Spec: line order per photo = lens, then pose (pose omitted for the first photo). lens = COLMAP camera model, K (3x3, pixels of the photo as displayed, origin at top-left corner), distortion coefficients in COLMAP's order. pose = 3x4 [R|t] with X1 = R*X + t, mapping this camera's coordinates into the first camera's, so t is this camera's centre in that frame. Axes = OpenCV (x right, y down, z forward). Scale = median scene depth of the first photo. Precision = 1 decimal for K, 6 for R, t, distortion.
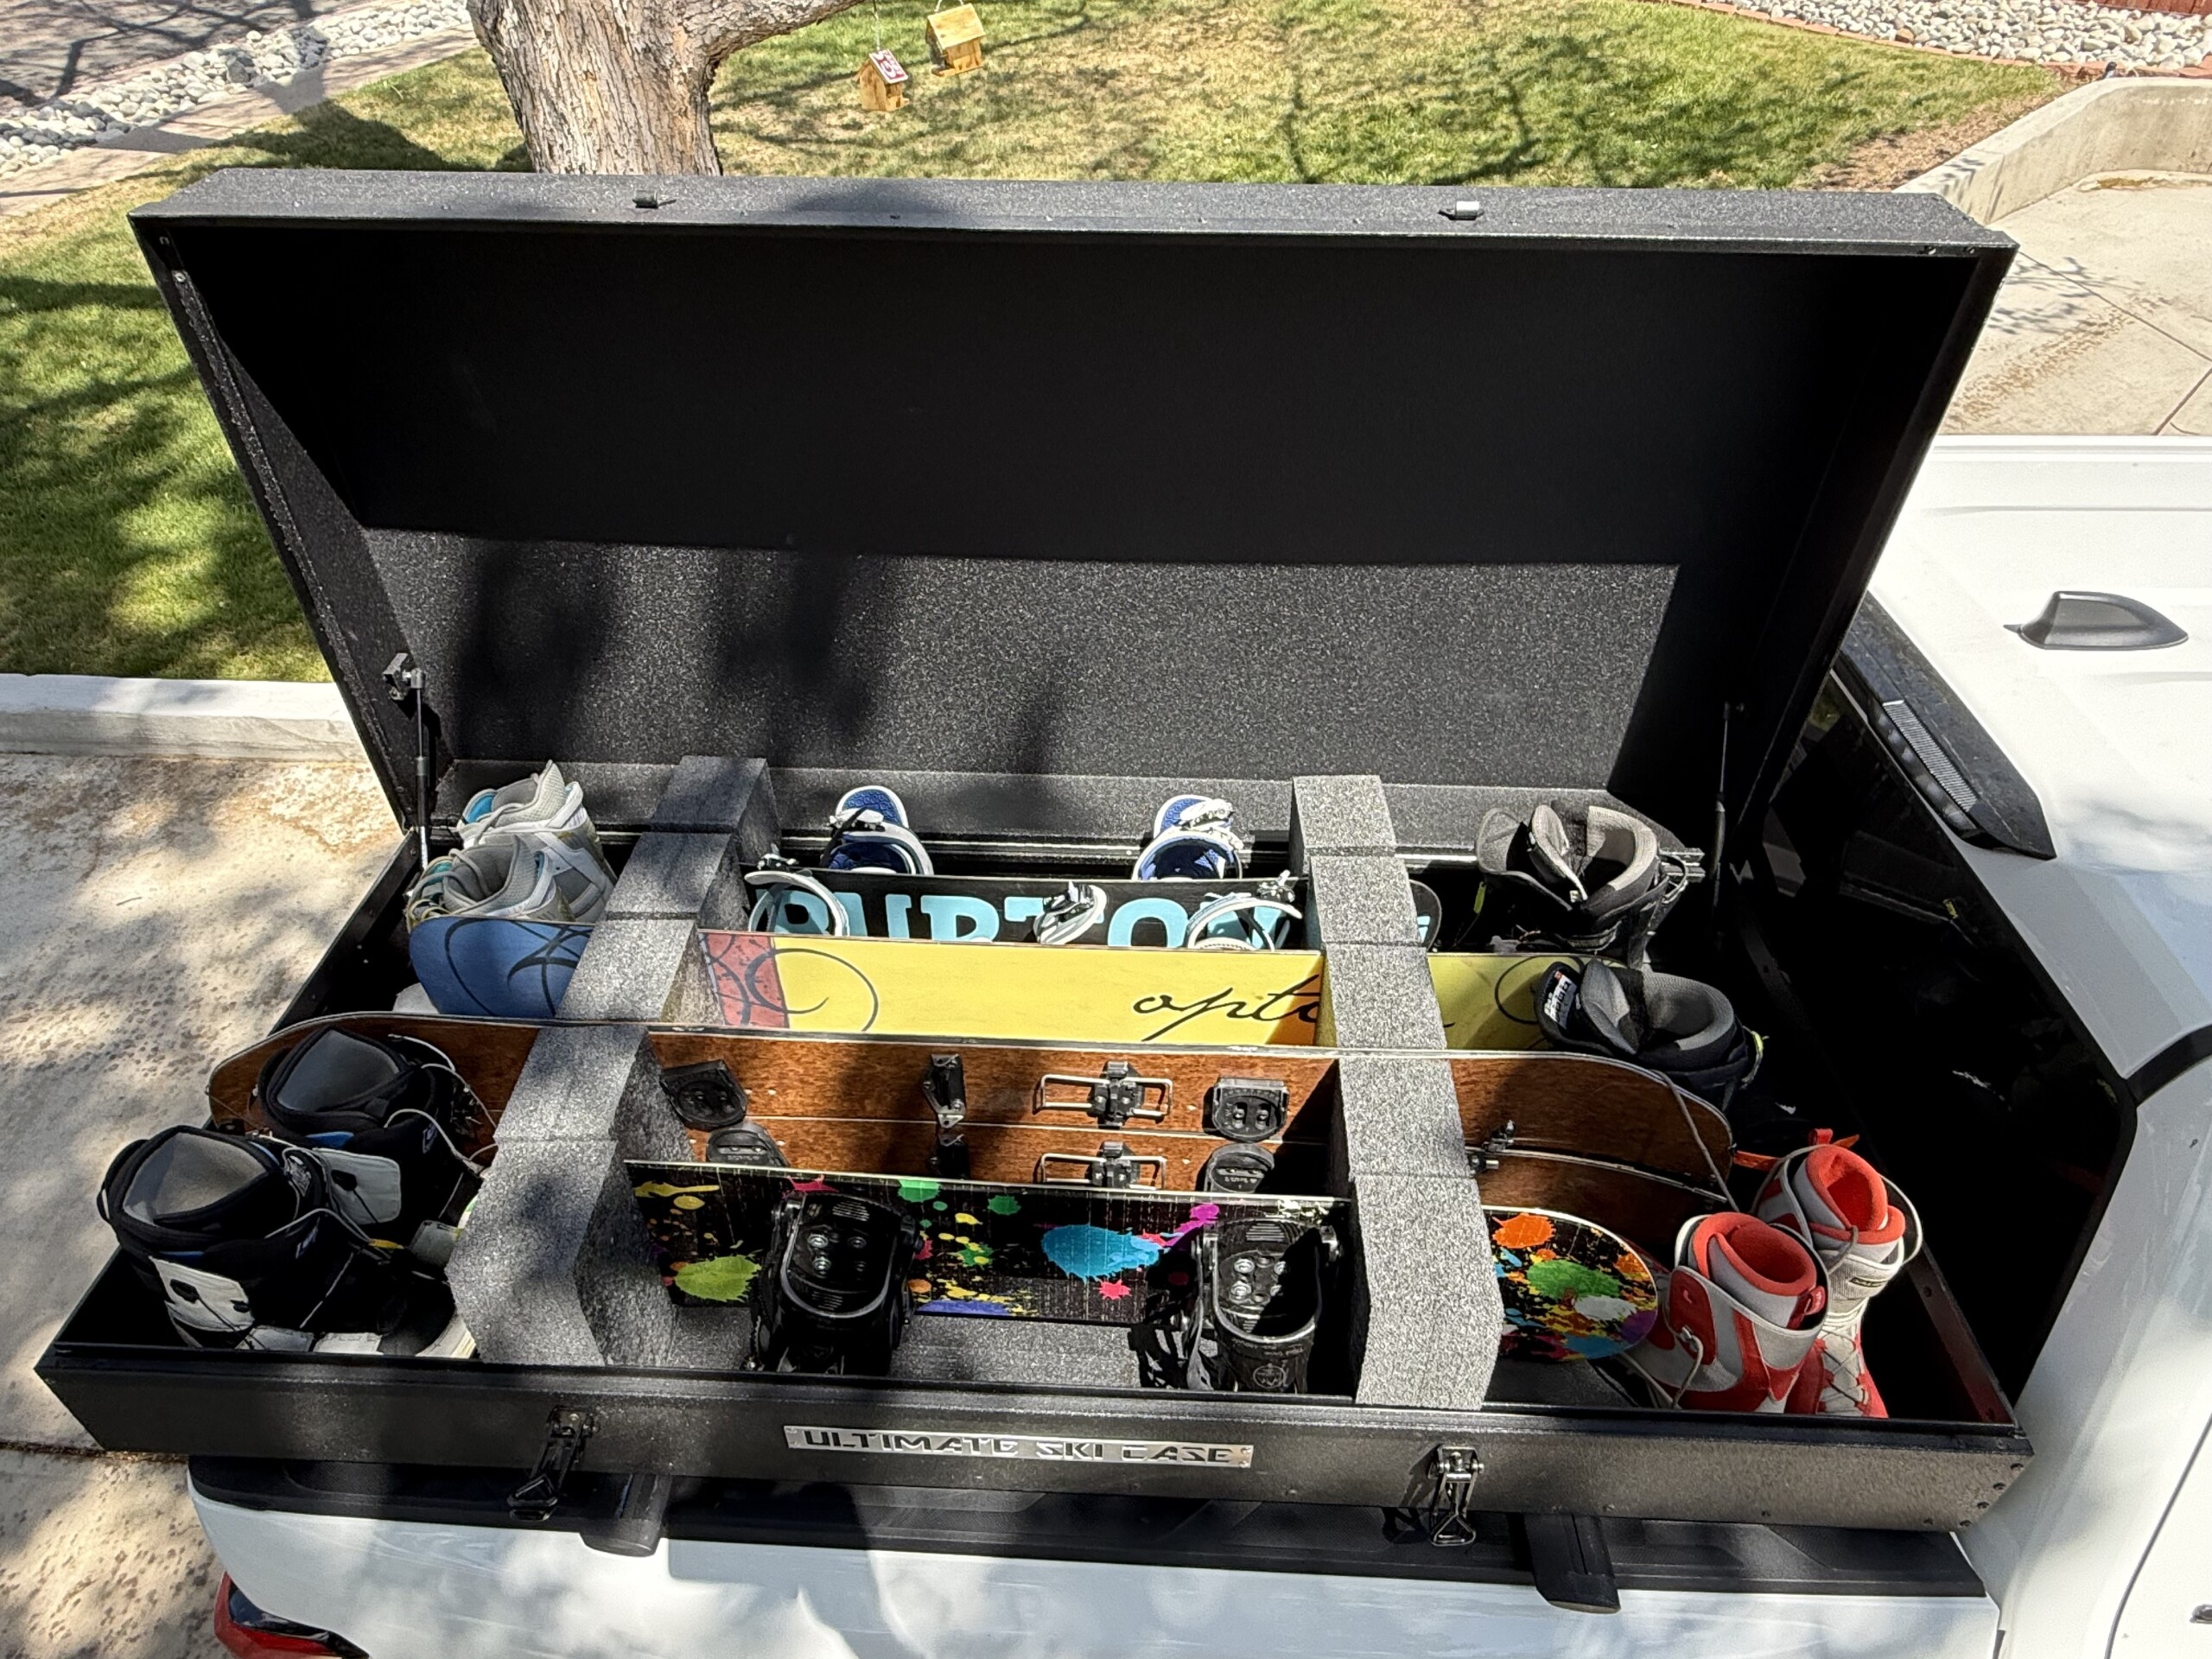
lens RADIAL K [[1344.5, 0, 1084.9], [0, 1344.5, 835.5], [0, 0, 1]] dist [-0.001977, 0.001206]
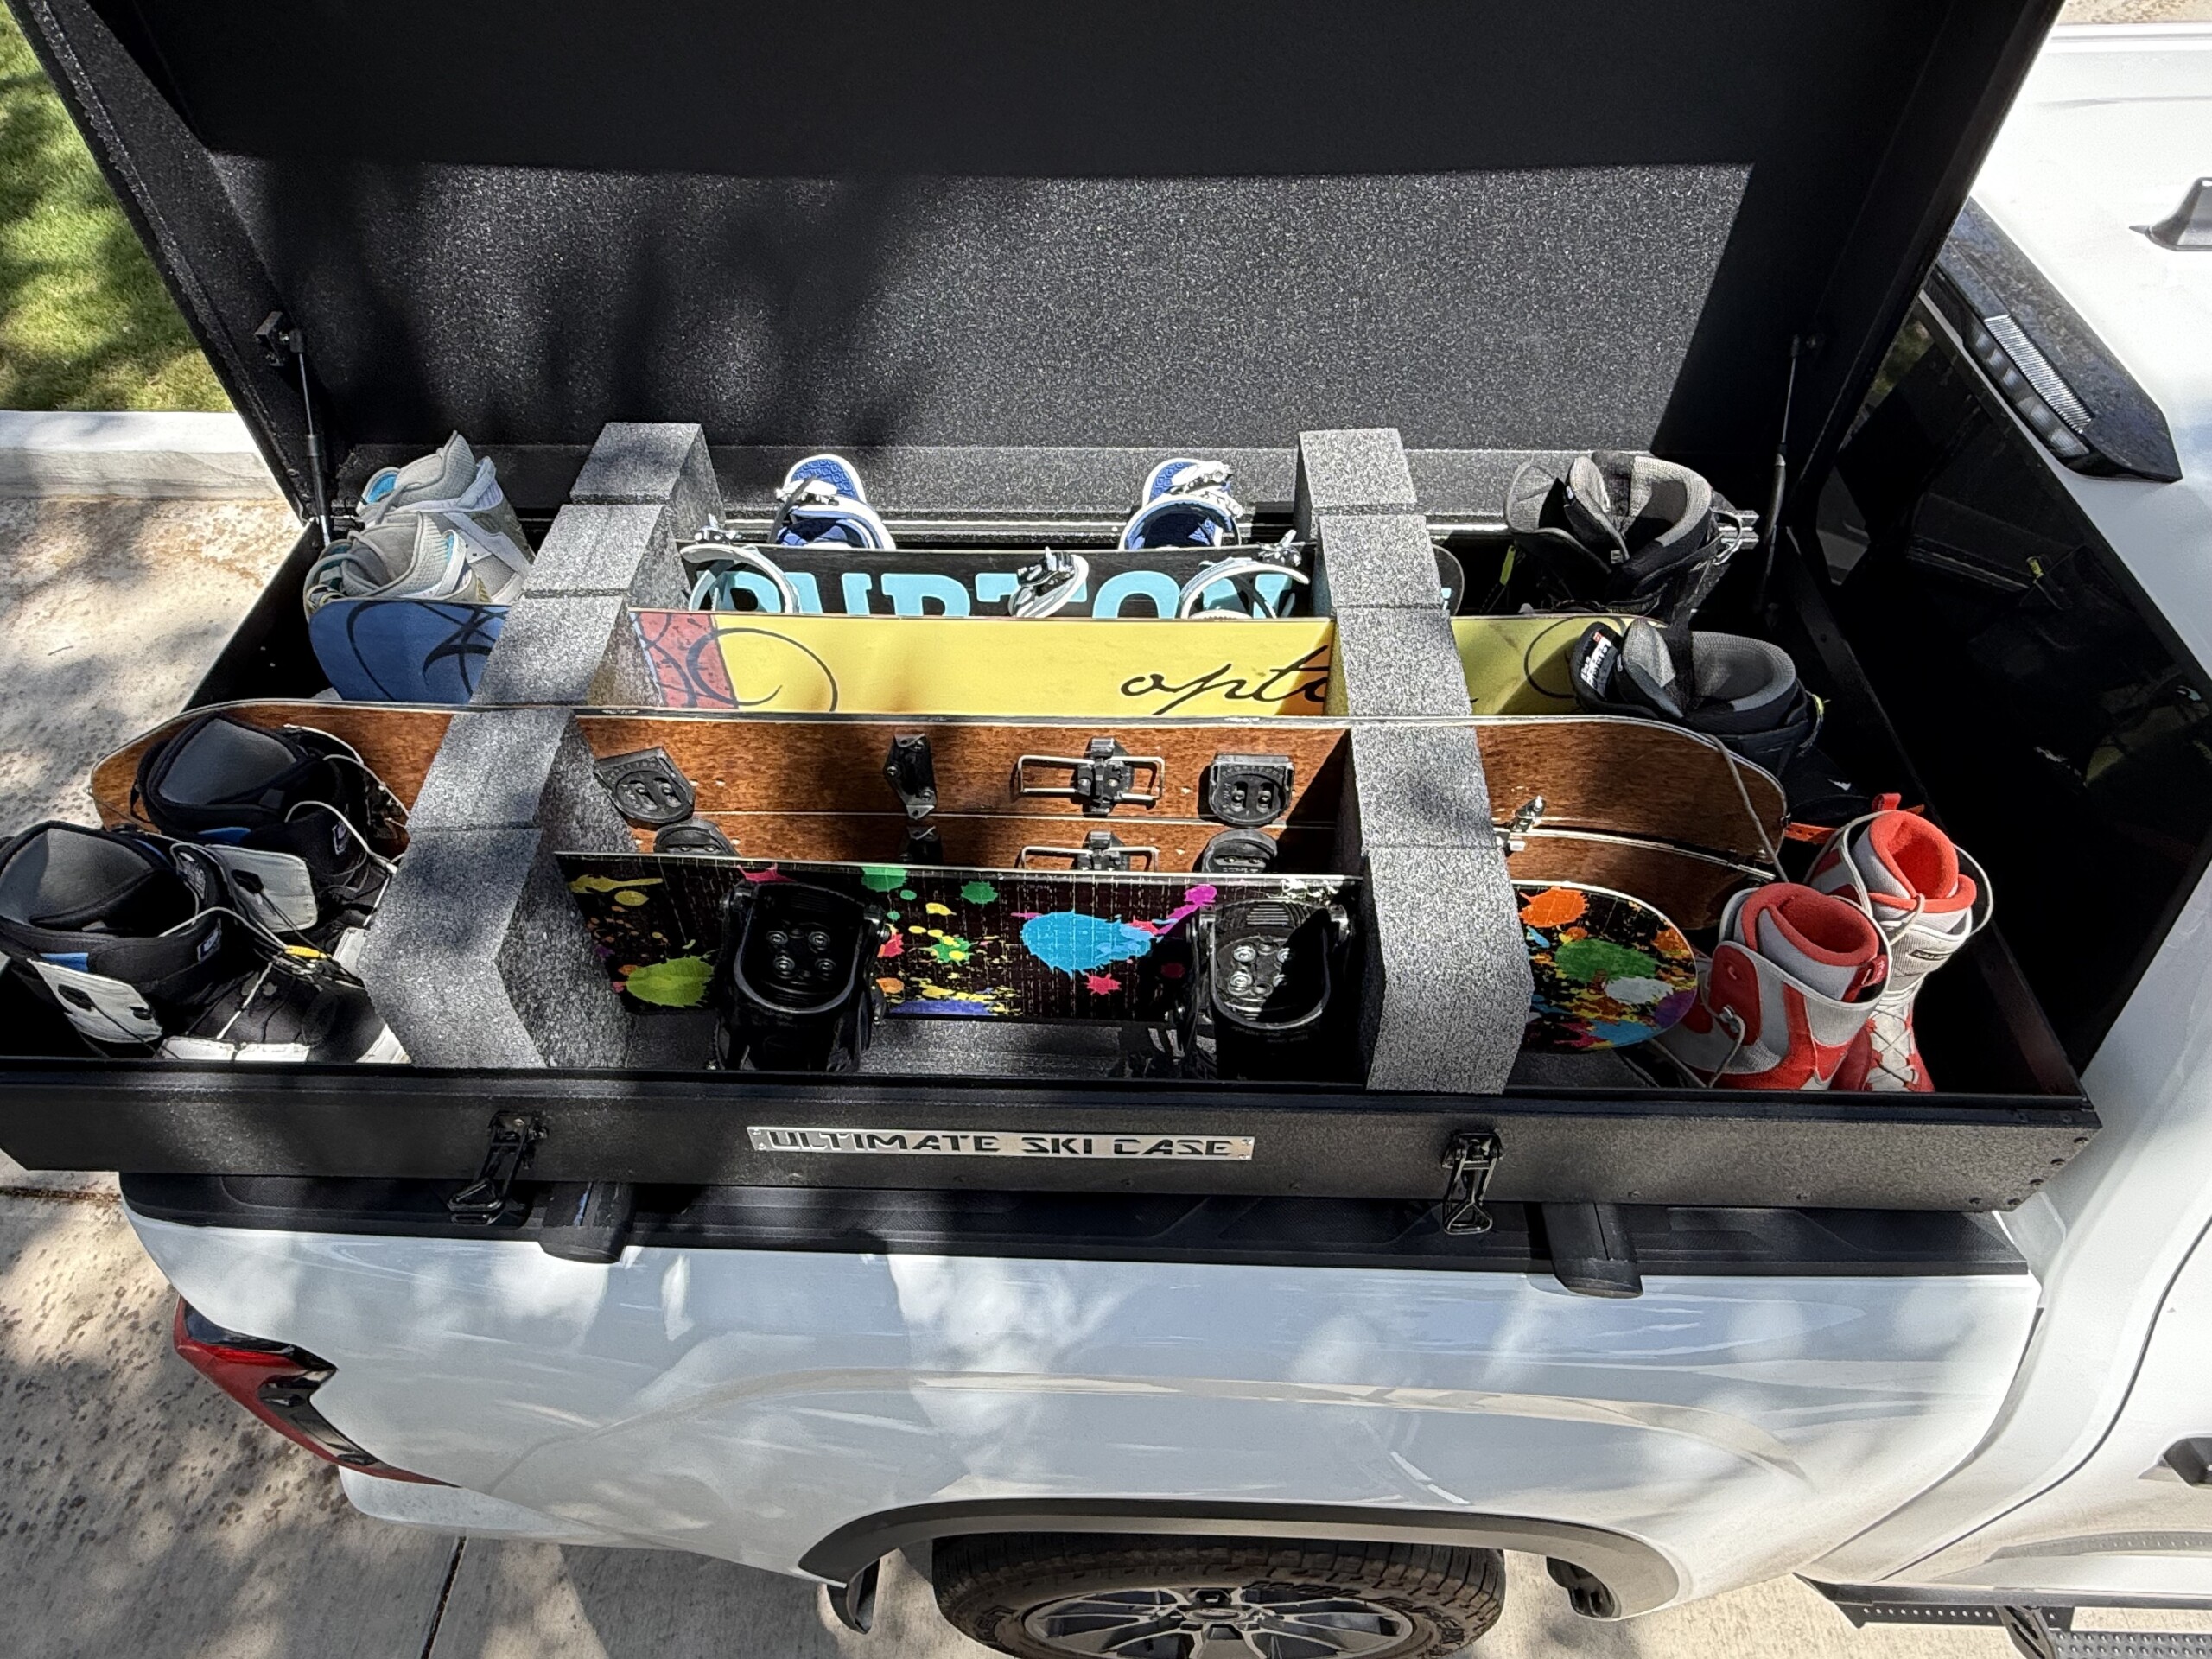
lens RADIAL K [[1366.5, 0, 1082.1], [0, 1366.5, 821.3], [0, 0, 1]] dist [0.000161, -0.001681]
pose [[0.999808, -0.019611, -0.000424, 0.009887], [0.019423, 0.986715, 0.161295, 0.075643], [-0.002745, -0.161272, 0.986906, 0.094412]]
